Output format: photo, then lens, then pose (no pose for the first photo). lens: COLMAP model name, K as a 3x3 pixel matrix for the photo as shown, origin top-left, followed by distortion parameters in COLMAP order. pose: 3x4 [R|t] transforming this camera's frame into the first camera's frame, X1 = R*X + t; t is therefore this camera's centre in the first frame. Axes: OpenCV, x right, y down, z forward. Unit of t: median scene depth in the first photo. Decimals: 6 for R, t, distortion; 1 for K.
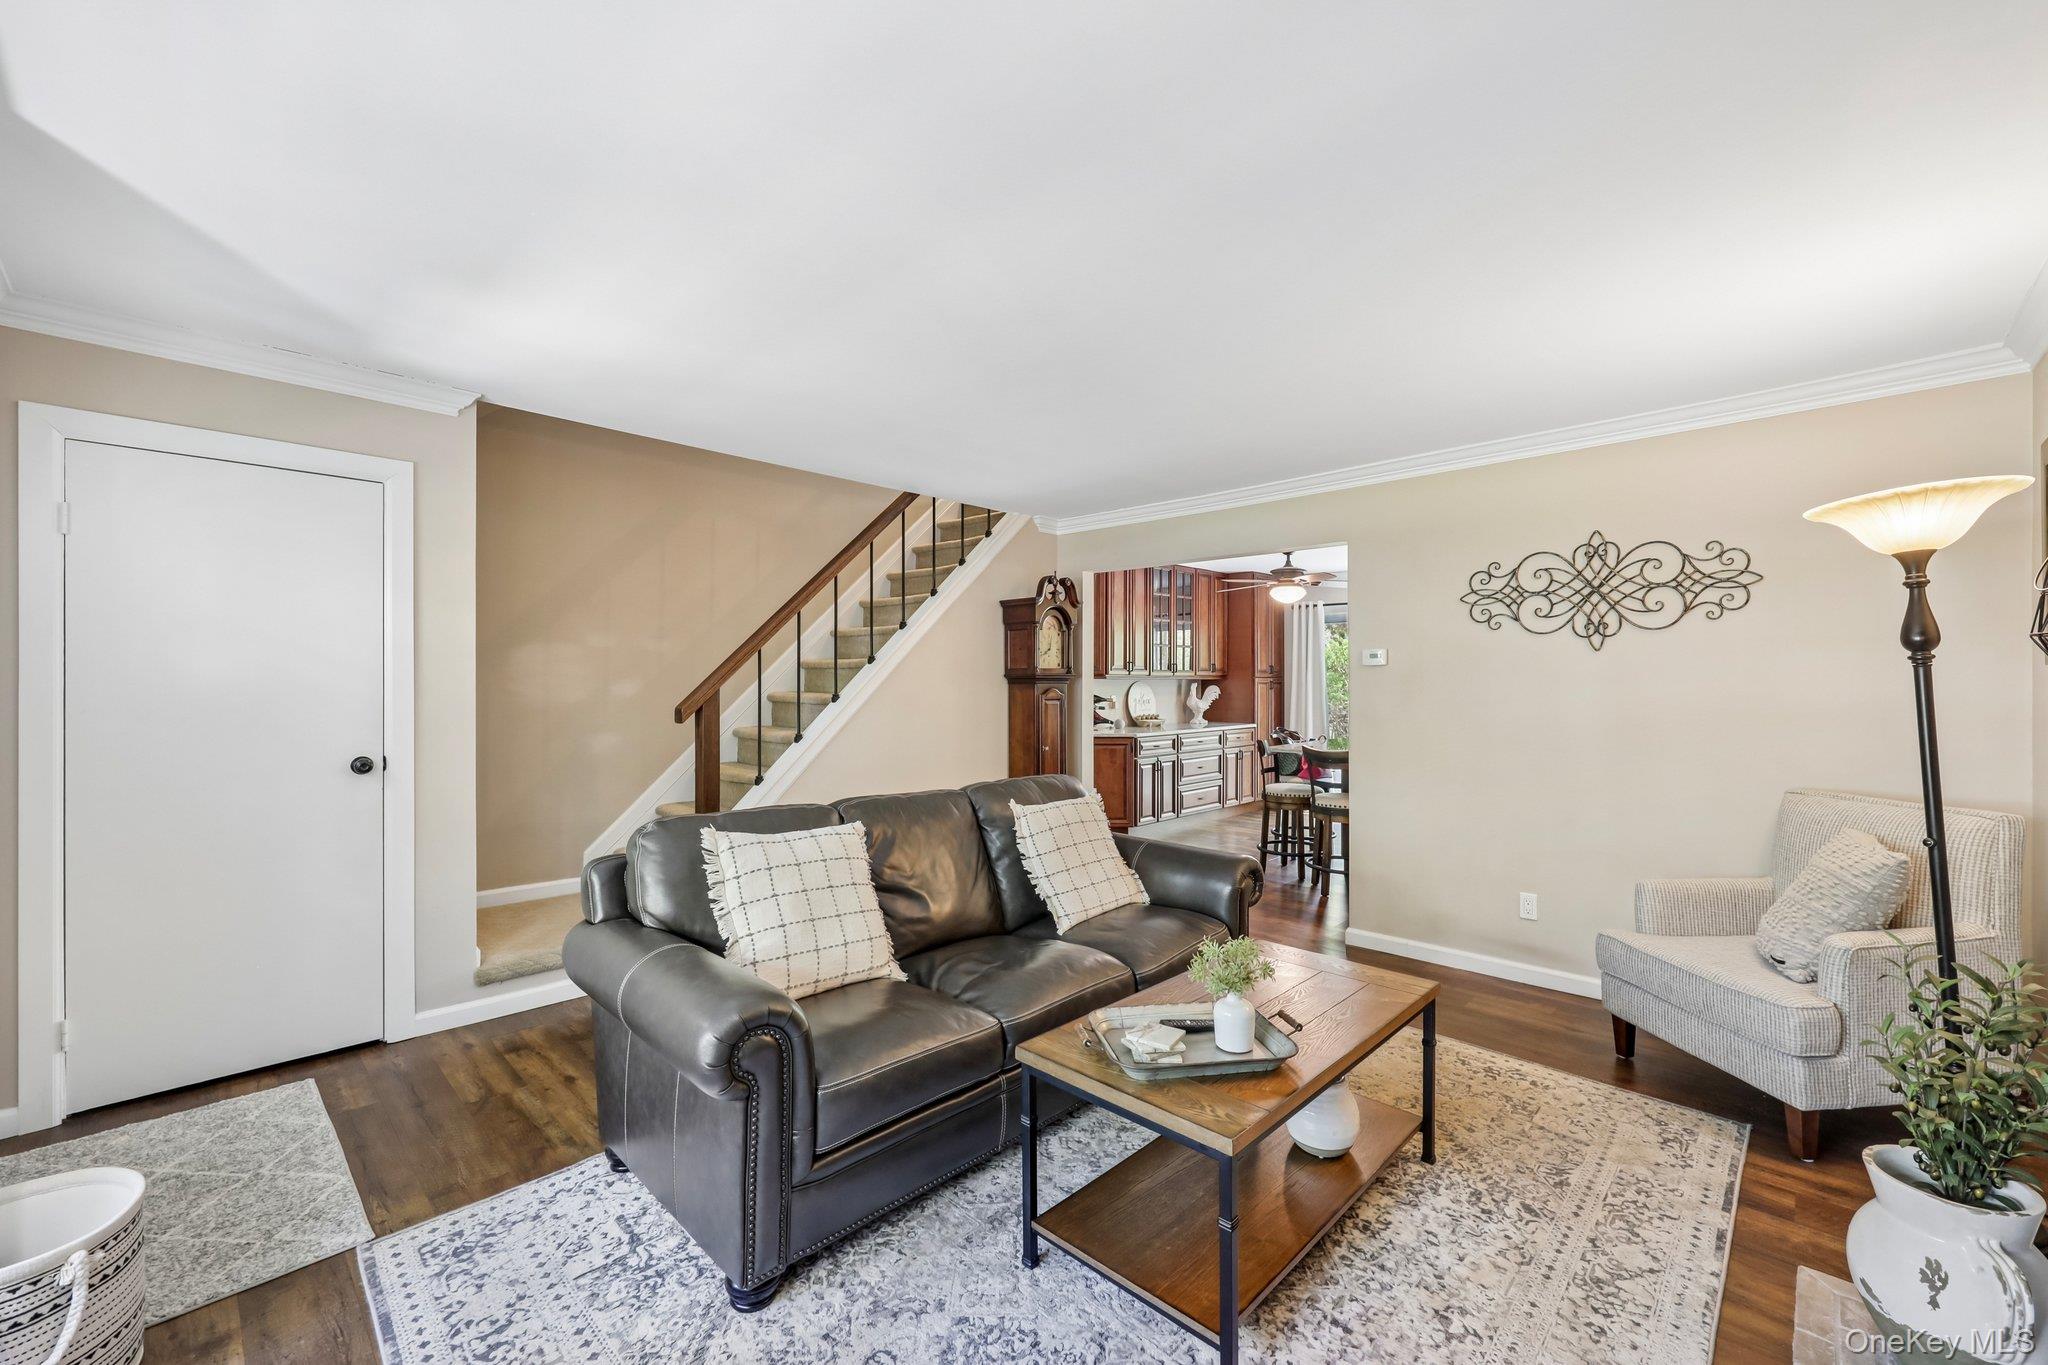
lens RADIAL K [[828.3, 0, 1030.0], [0, 828.3, 682.5], [0, 0, 1]] dist [-0.001681, 0.001027]
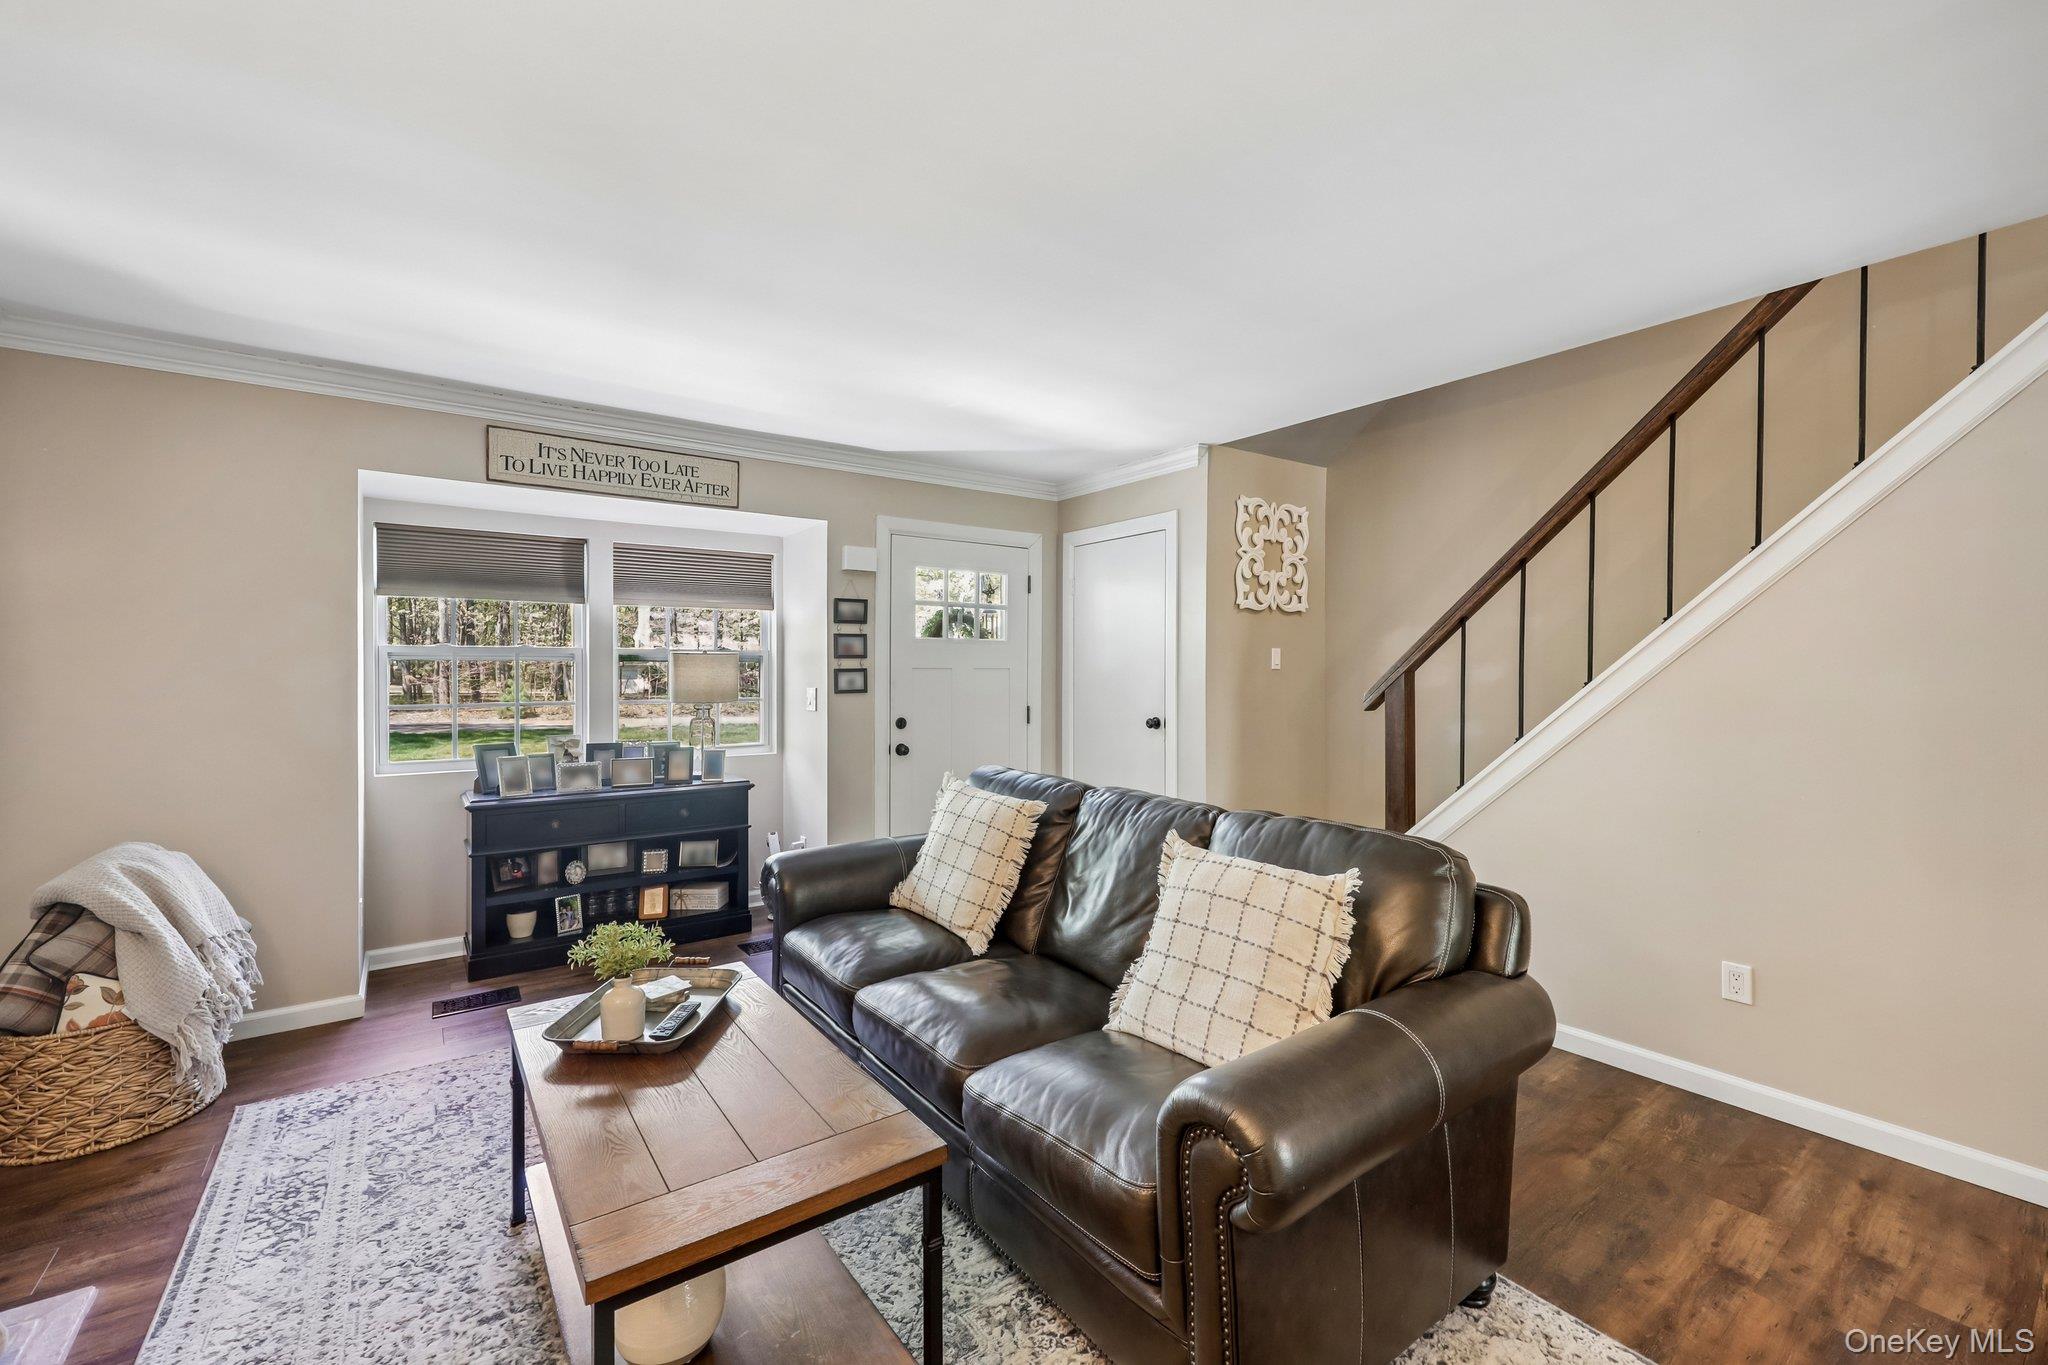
lens RADIAL K [[828.3, 0, 1023.2], [0, 828.3, 671.5], [0, 0, 1]] dist [-0.001681, 0.001027]
pose [[-0.154664, 0.004633, -0.987956, 1.230796], [-0.000147, 0.999989, 0.004713, 0.000836], [0.987967, 0.000874, -0.154662, 1.750939]]
